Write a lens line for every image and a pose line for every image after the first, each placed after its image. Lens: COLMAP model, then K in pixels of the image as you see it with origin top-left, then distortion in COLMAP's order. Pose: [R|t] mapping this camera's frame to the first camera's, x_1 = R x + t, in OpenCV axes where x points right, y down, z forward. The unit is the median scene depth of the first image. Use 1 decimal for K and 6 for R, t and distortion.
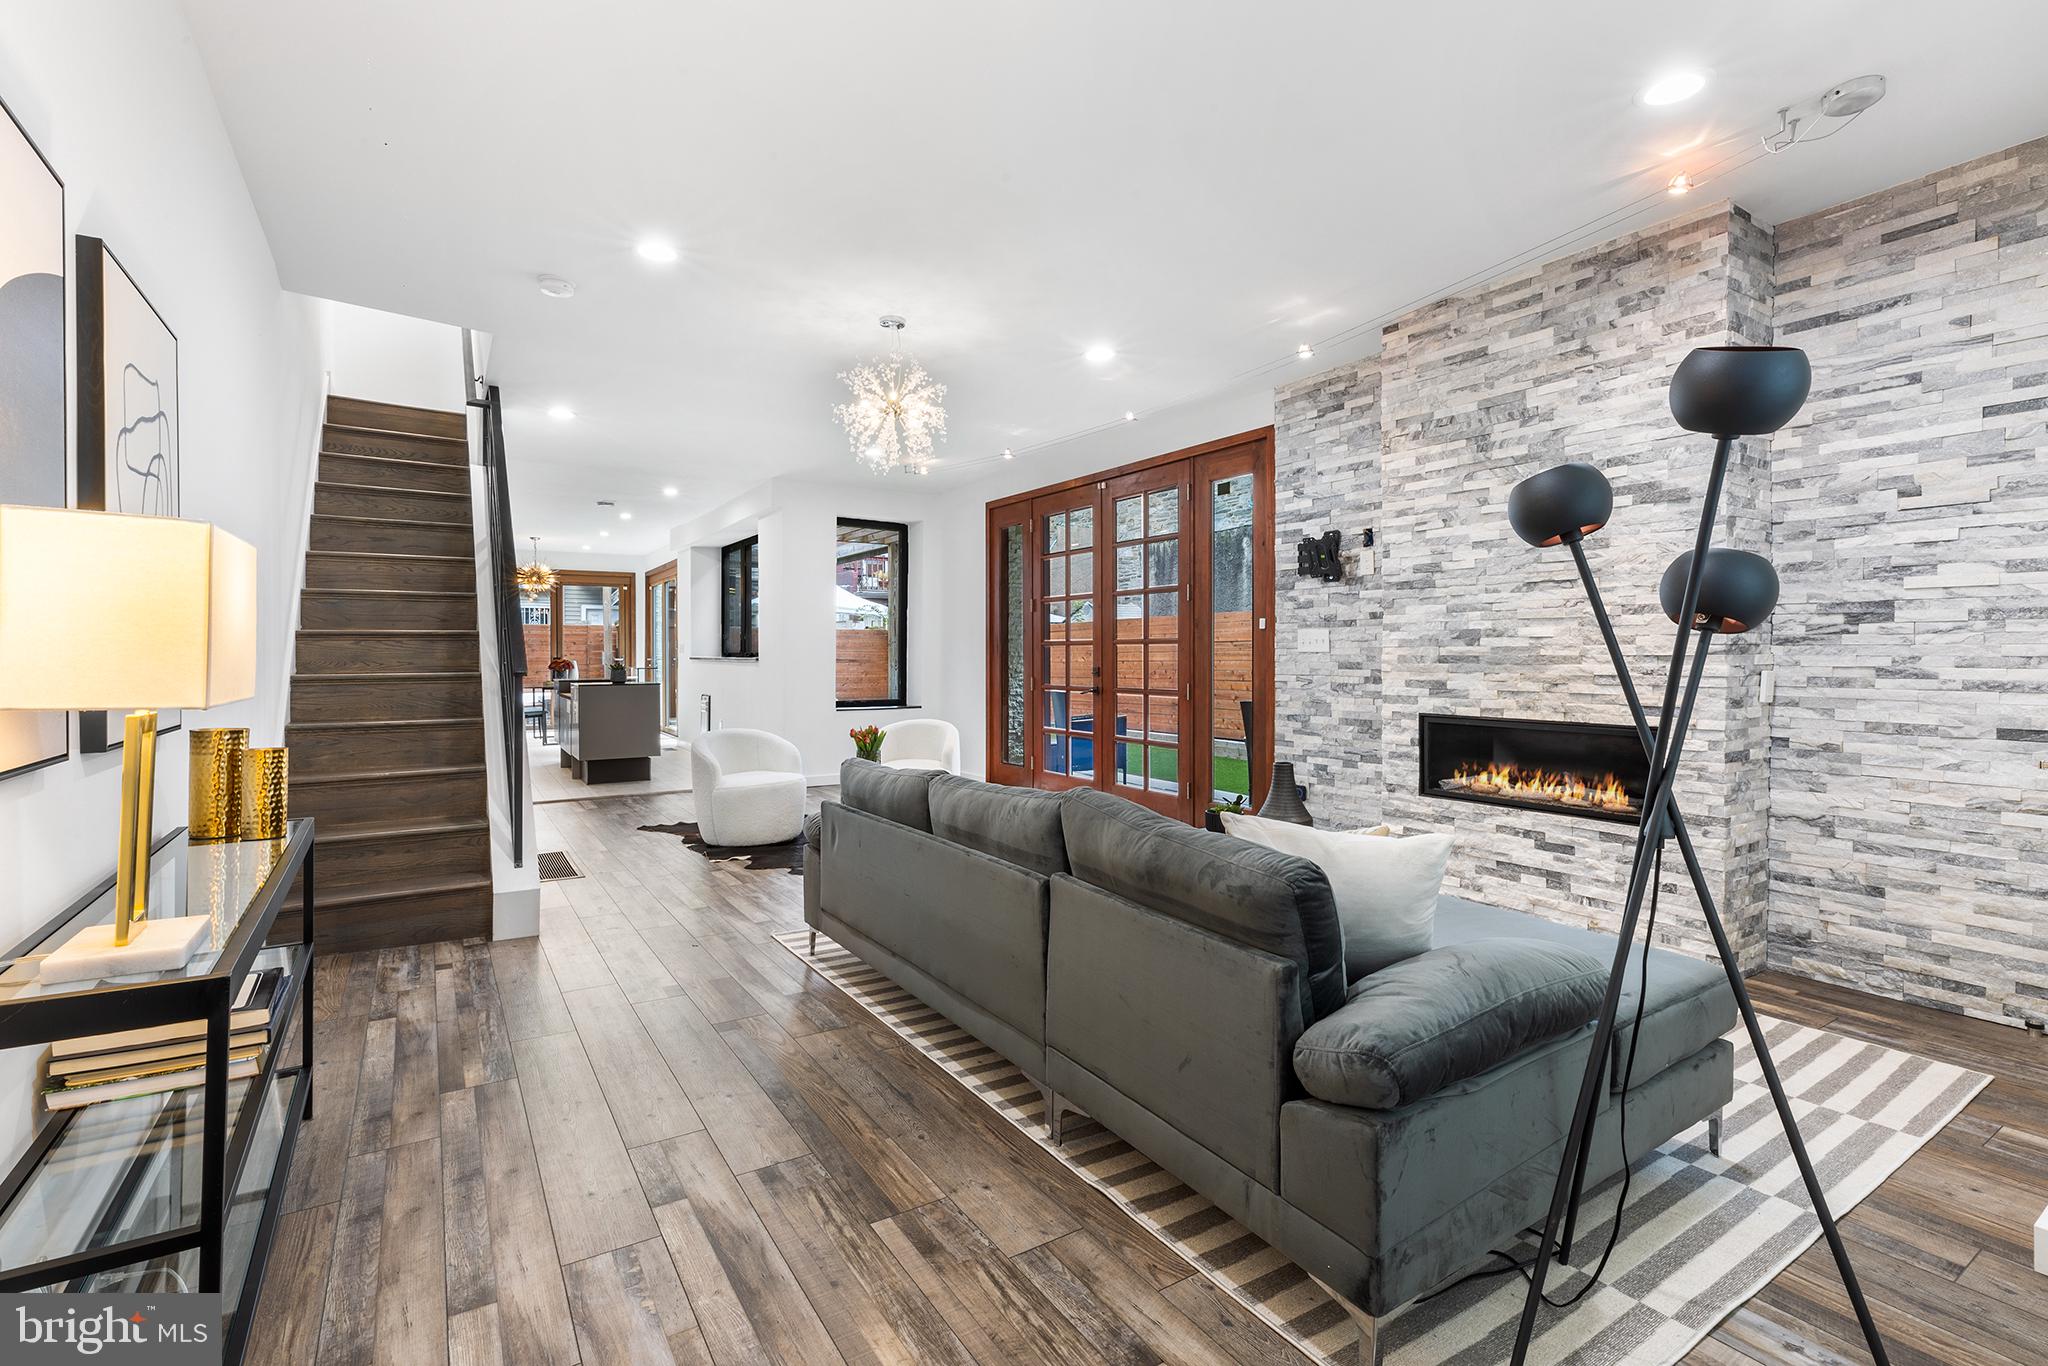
lens RADIAL K [[931.4, 0, 1022.2], [0, 931.4, 662.5], [0, 0, 1]] dist [0.003272, 0.000449]
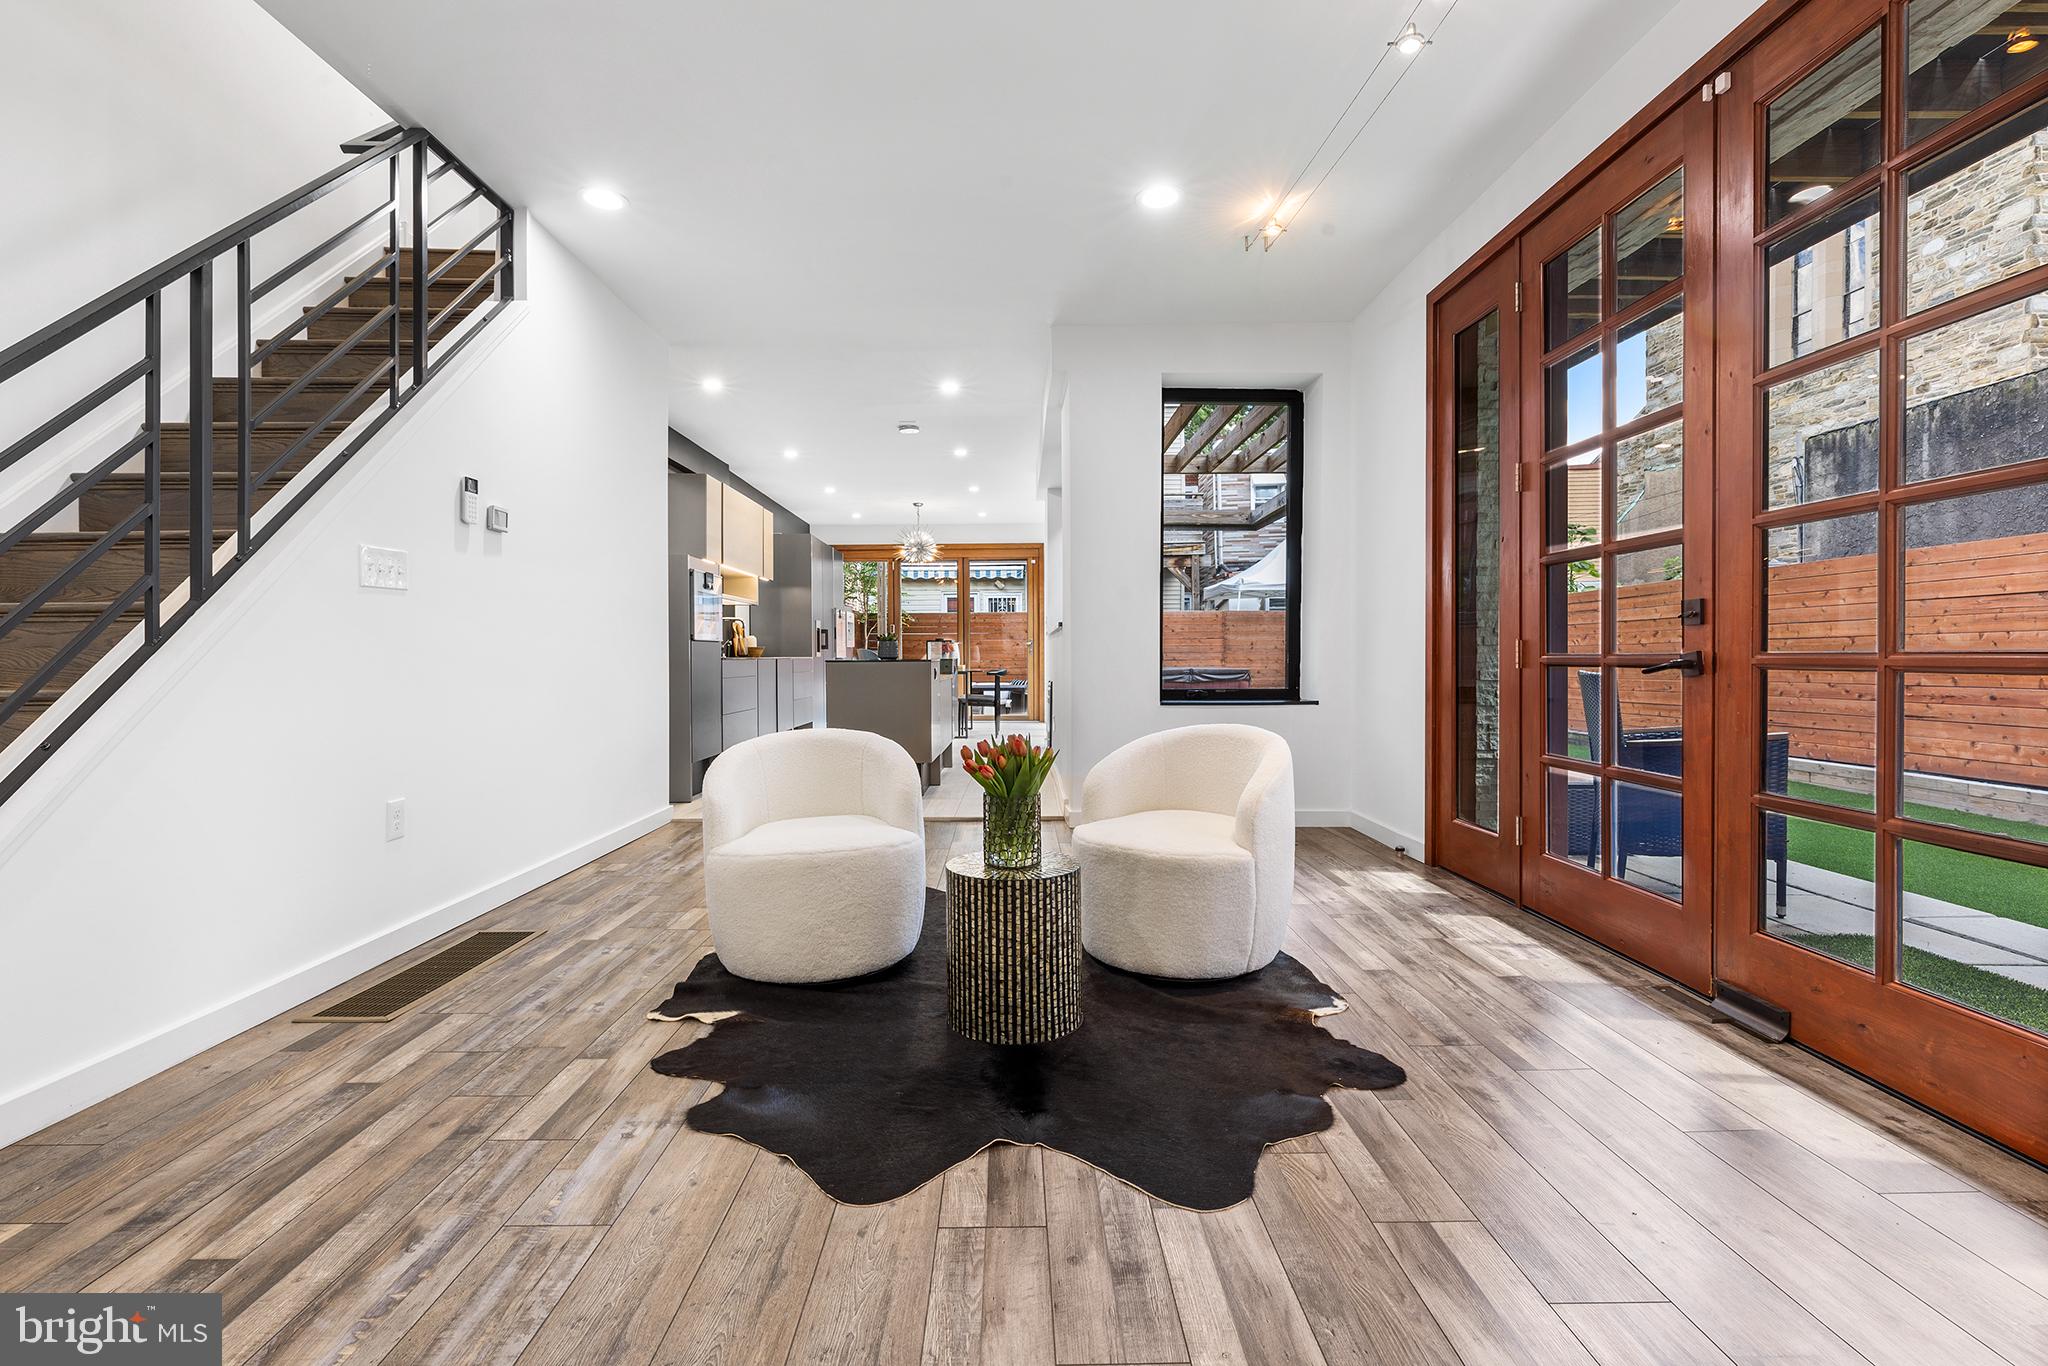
lens RADIAL K [[931.4, 0, 1020.5], [0, 931.4, 670.1], [0, 0, 1]] dist [0.003272, 0.000449]
pose [[0.848778, 0.007223, -0.528701, 0.039902], [-0.003682, 0.999963, 0.007751, 0.025334], [0.528737, -0.004632, 0.848773, 0.435564]]
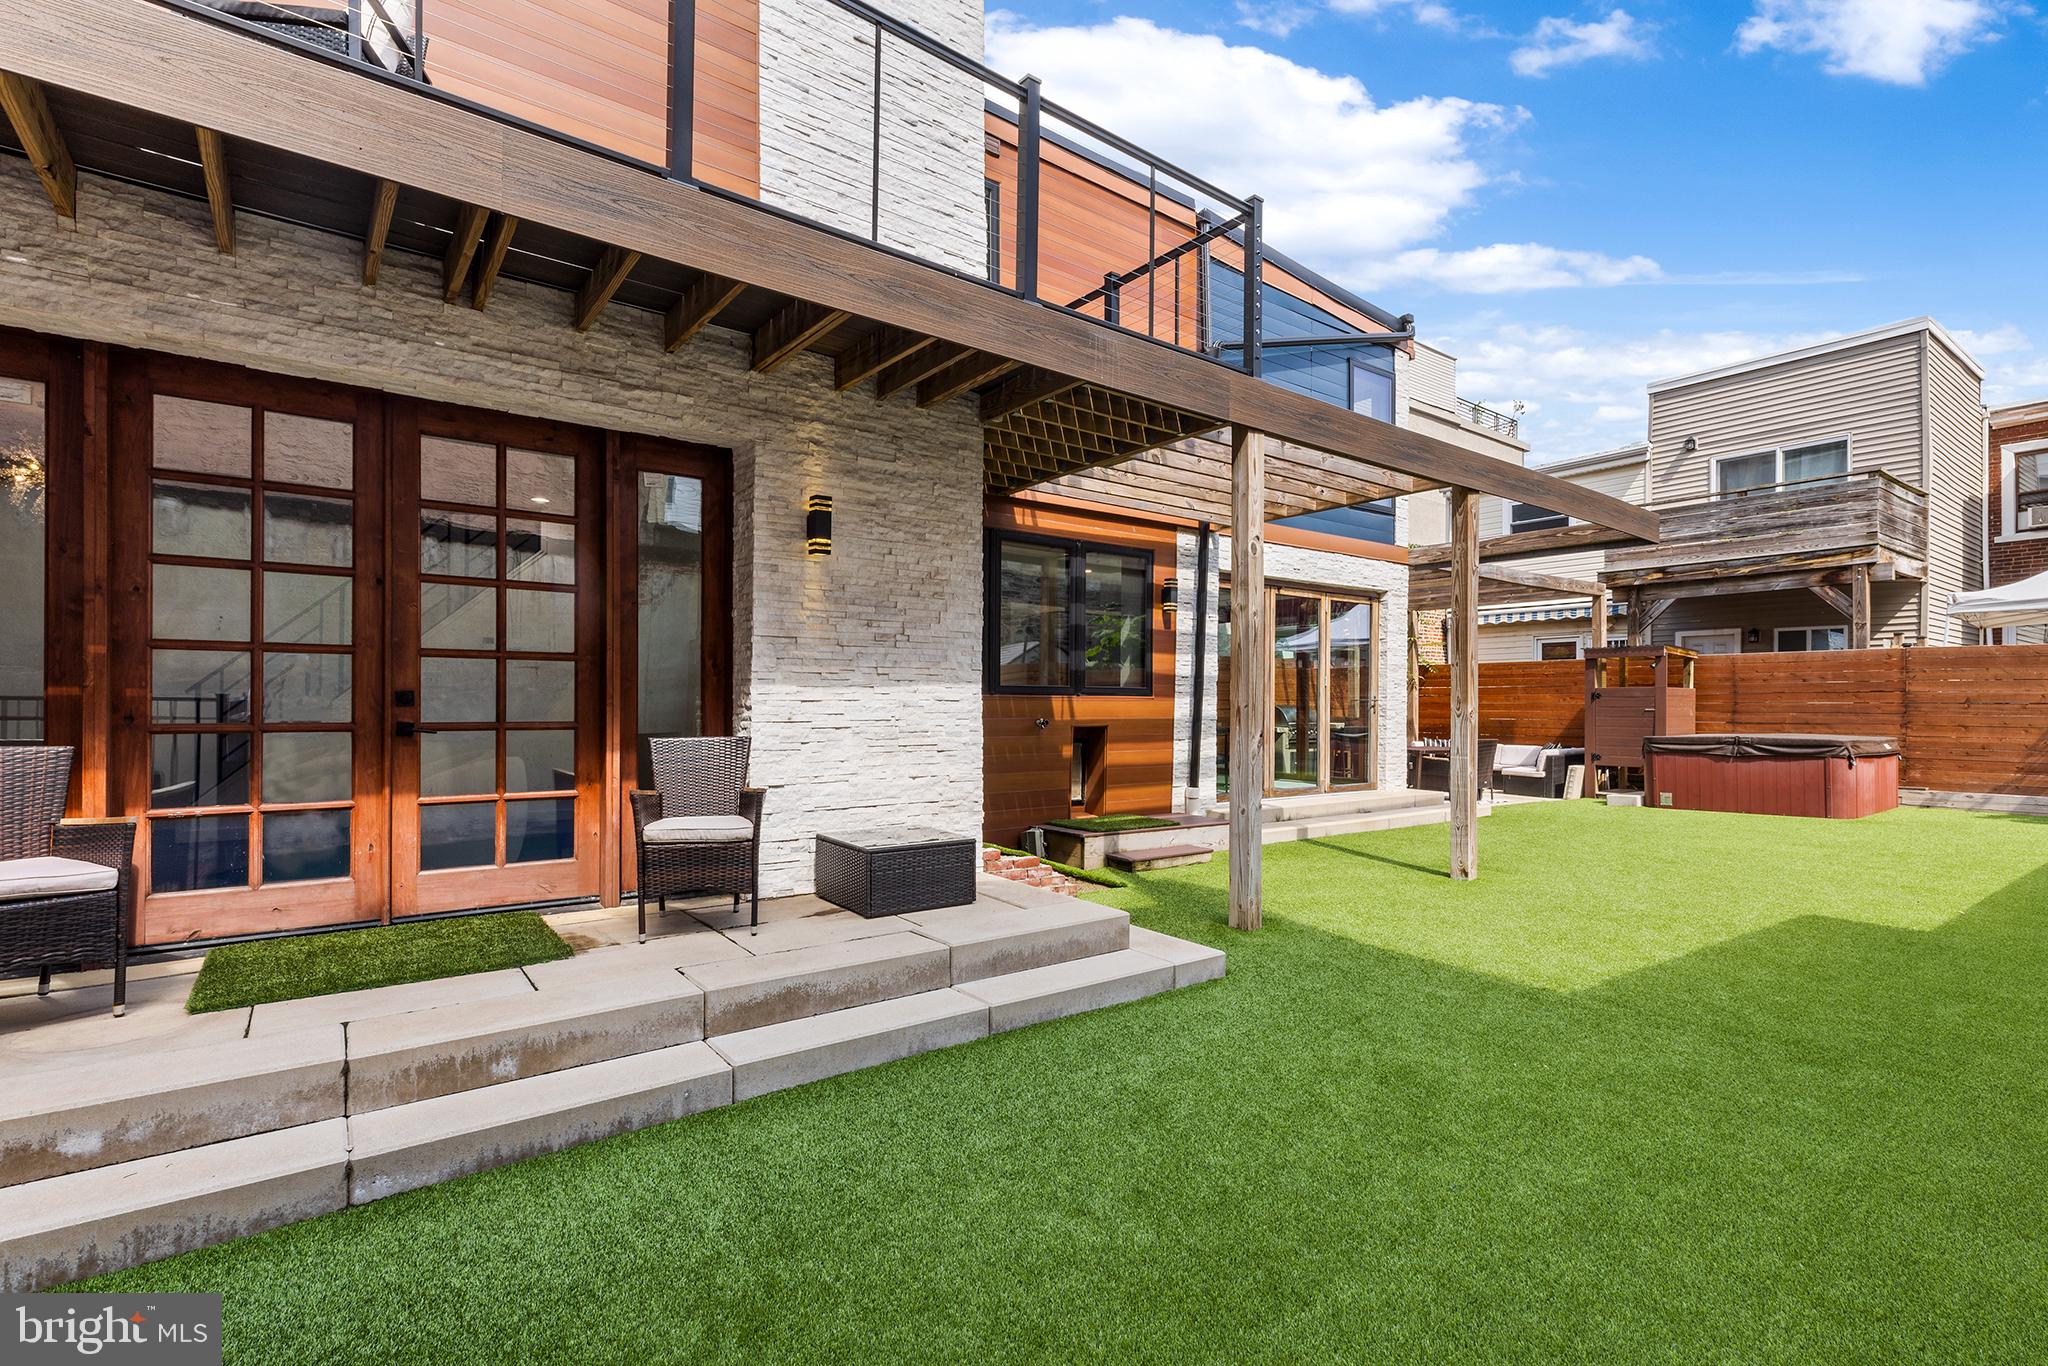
lens RADIAL K [[931.4, 0, 1016.8], [0, 931.4, 703.3], [0, 0, 1]] dist [0.003272, 0.000449]
pose [[0.066565, 0.003161, -0.997777, 0.605255], [-0.014836, 0.999888, 0.002178, 0.001771], [0.997672, 0.014658, 0.066604, 1.114311]]
